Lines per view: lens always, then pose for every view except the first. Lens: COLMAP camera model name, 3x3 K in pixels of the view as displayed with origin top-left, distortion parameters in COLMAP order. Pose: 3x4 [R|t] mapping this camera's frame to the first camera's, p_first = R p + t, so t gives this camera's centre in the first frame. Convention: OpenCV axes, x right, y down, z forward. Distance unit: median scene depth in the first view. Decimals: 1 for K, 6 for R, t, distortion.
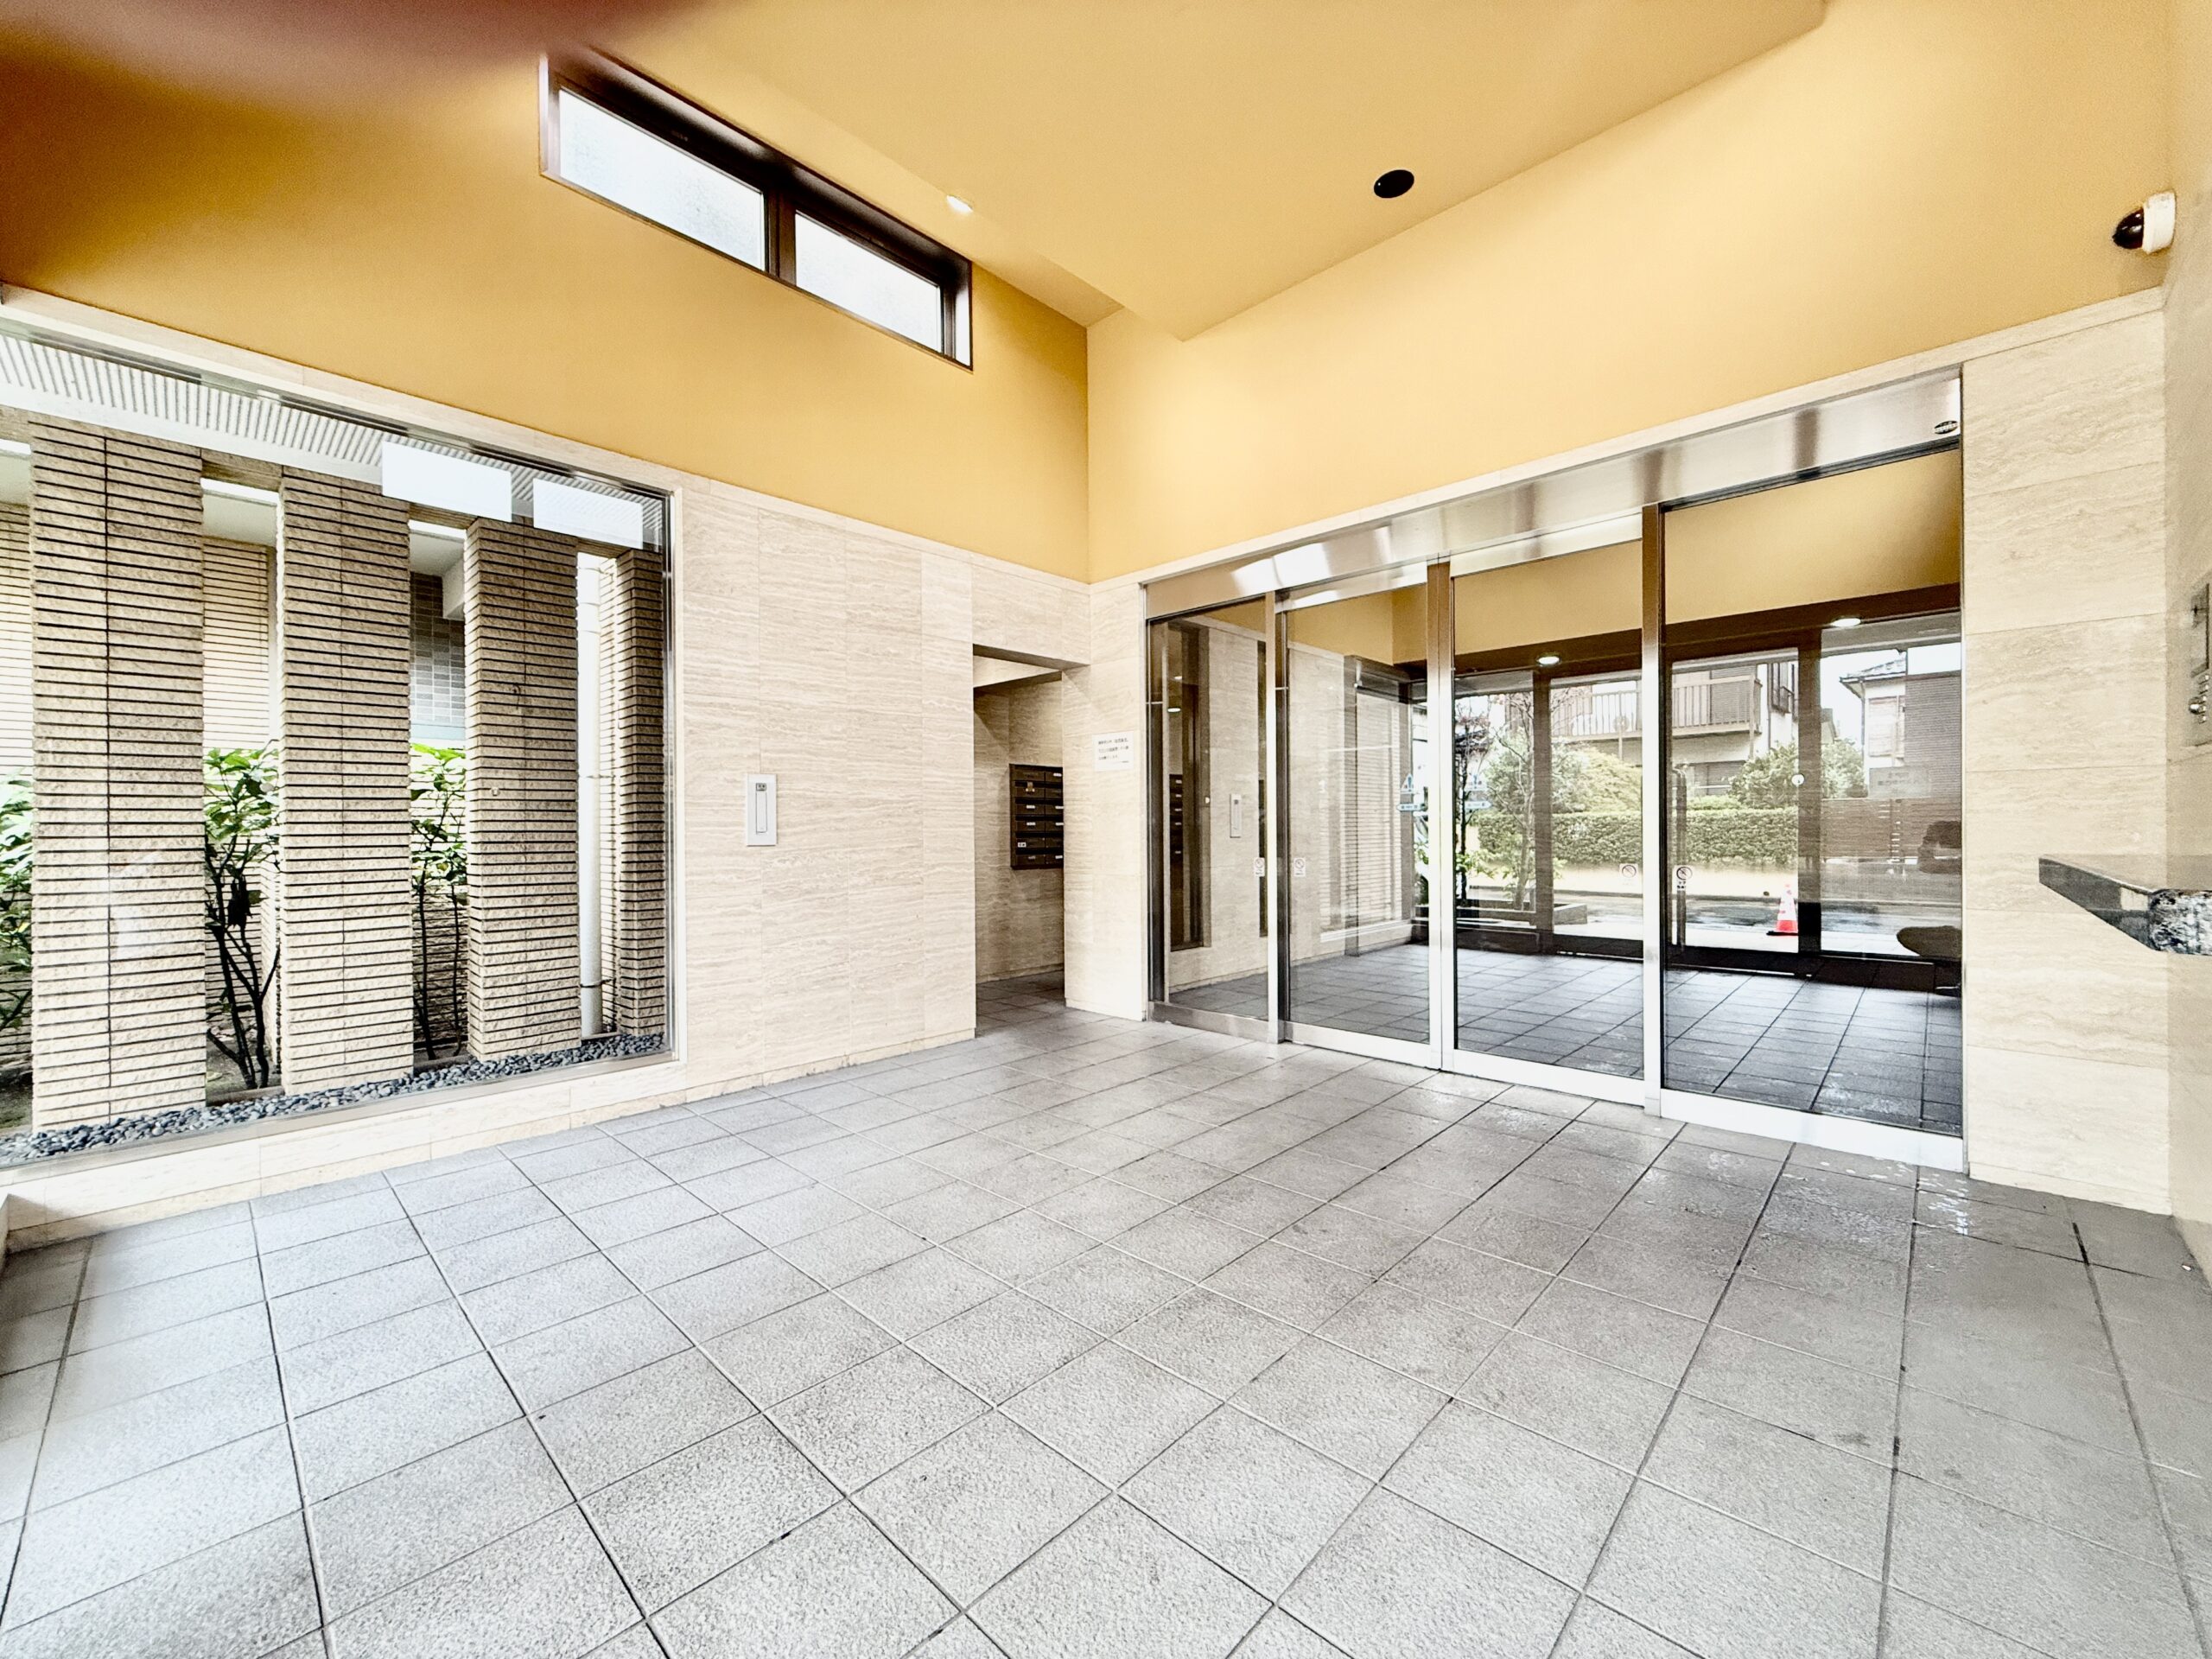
lens RADIAL K [[884.3, 0, 1106.0], [0, 884.3, 829.5], [0, 0, 1]] dist [0.001320, 0.000067]
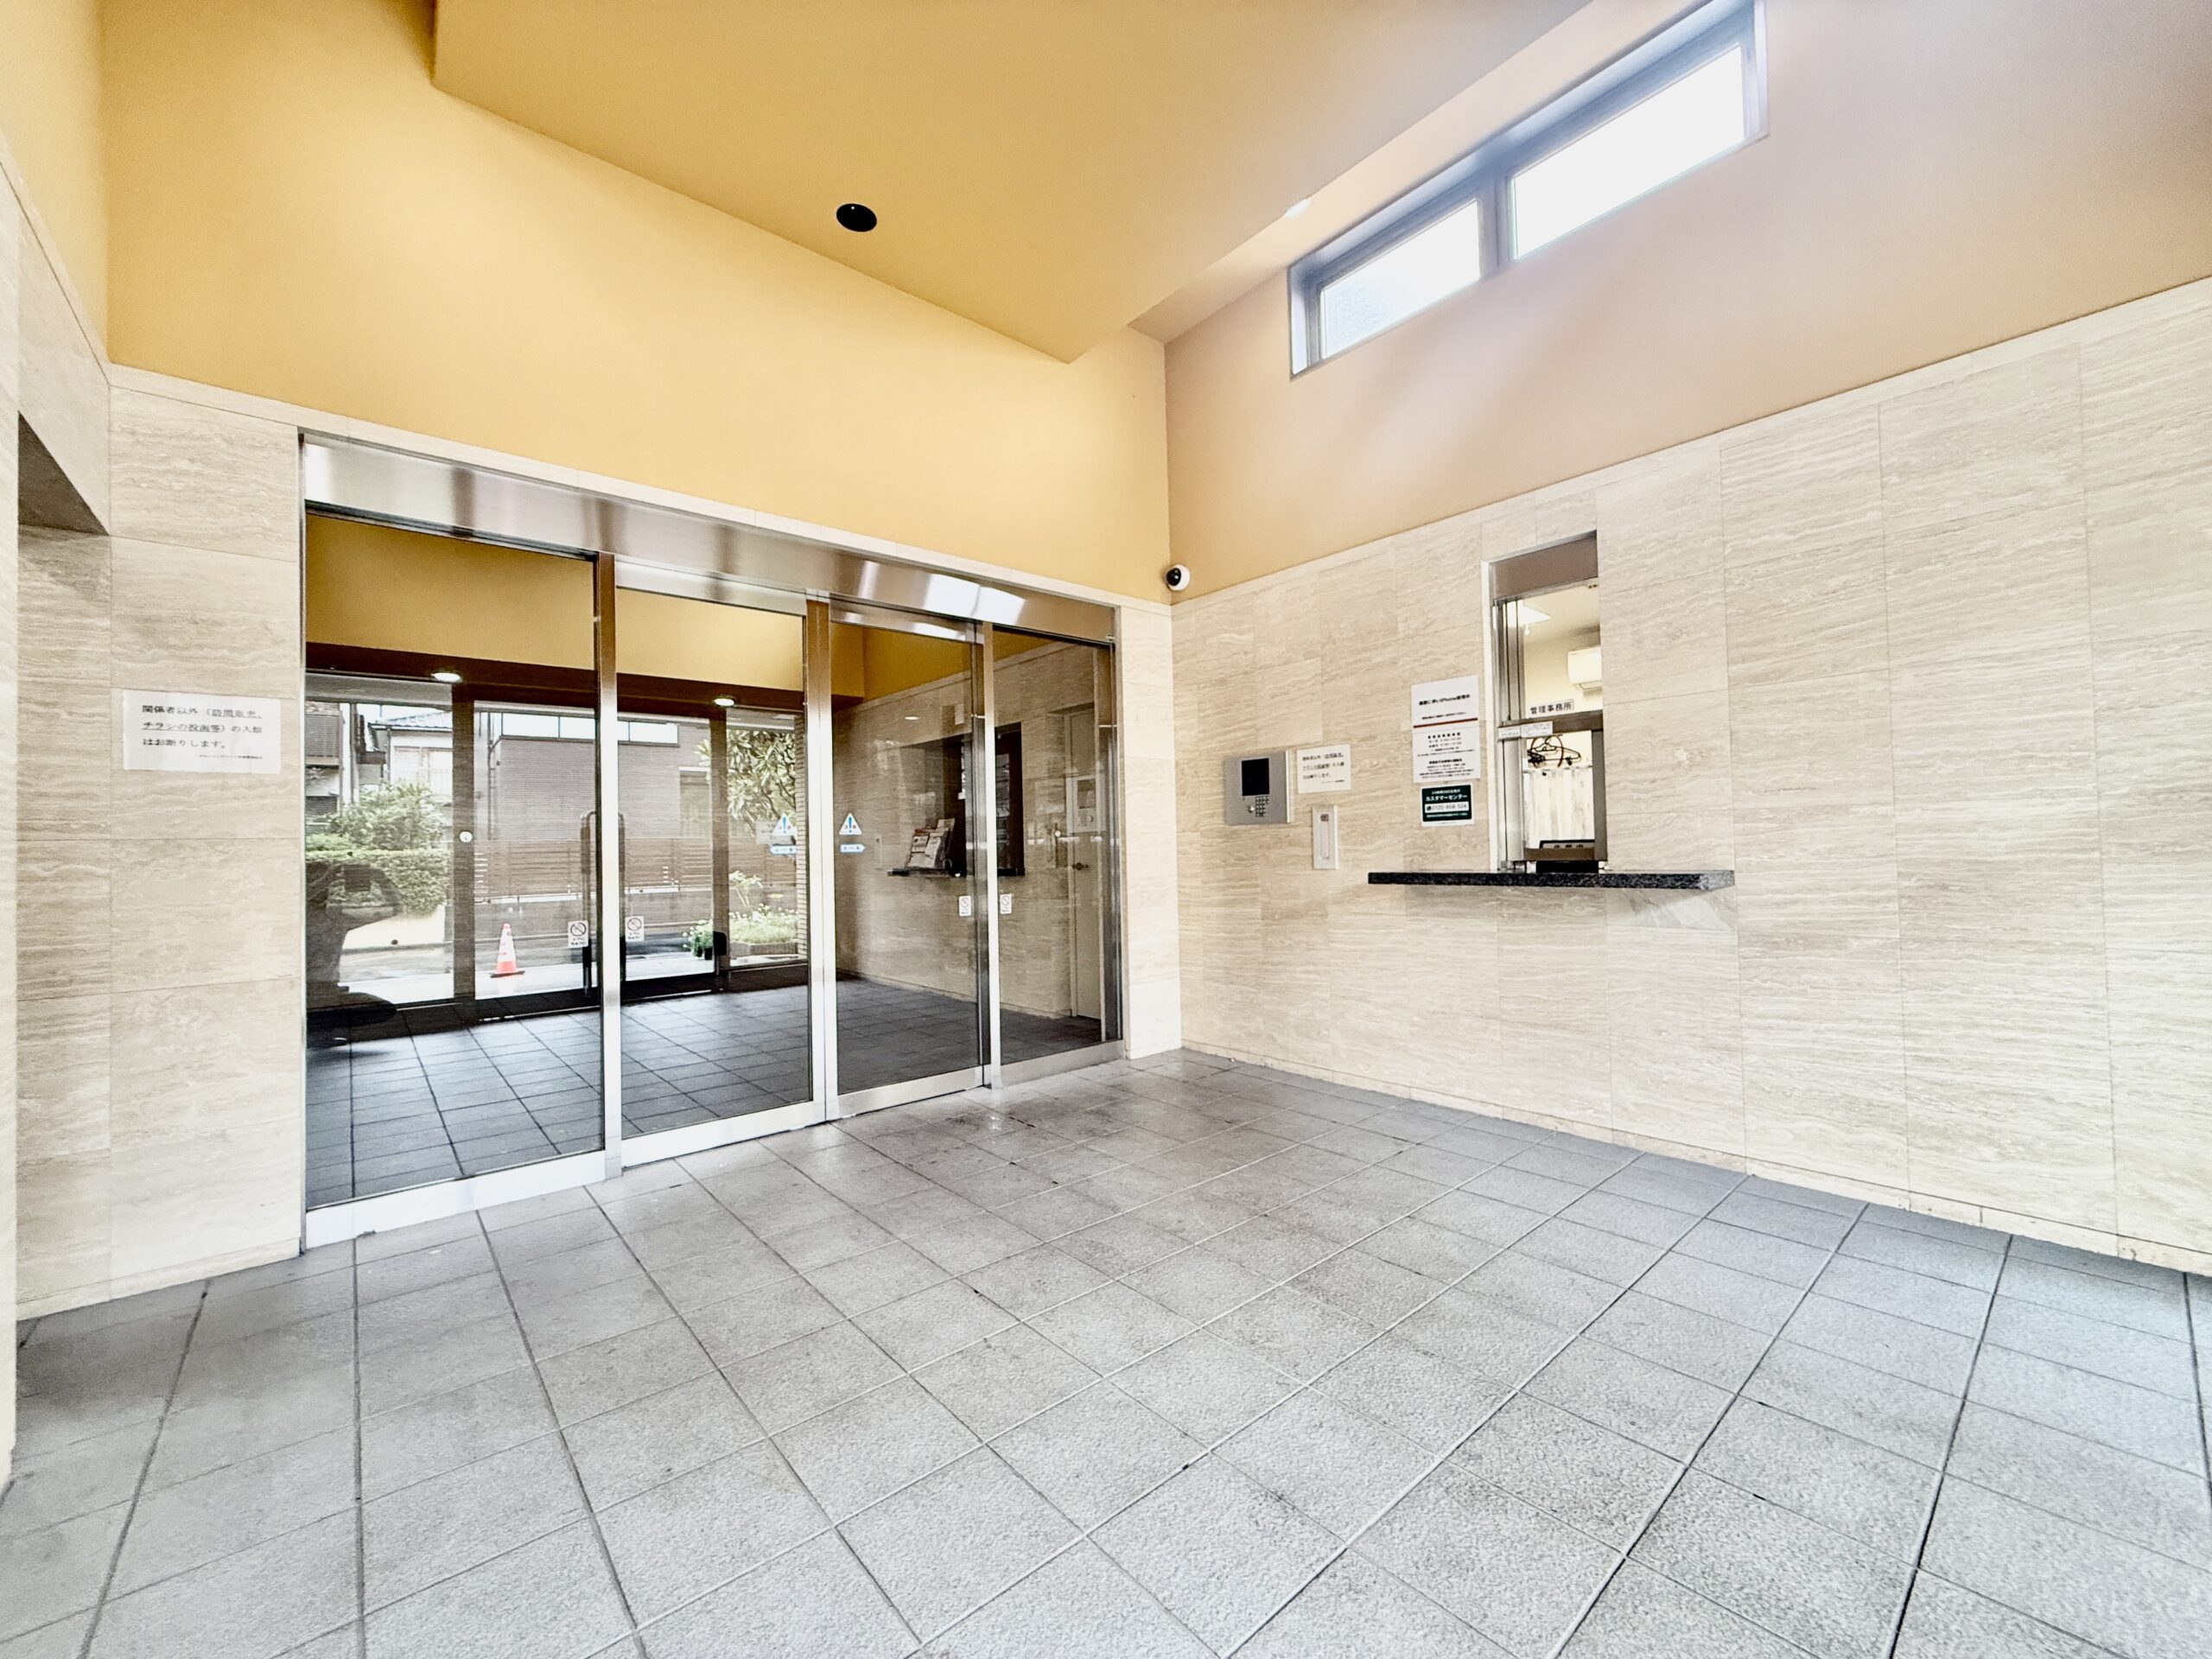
lens RADIAL K [[877.1, 0, 1106.0], [0, 877.1, 829.5], [0, 0, 1]] dist [-0.000037, -0.000127]
pose [[0.098547, 0.028791, 0.994716, -0.721942], [0.021277, 0.999292, -0.031032, -0.014640], [-0.994905, 0.024223, 0.097865, 0.777336]]
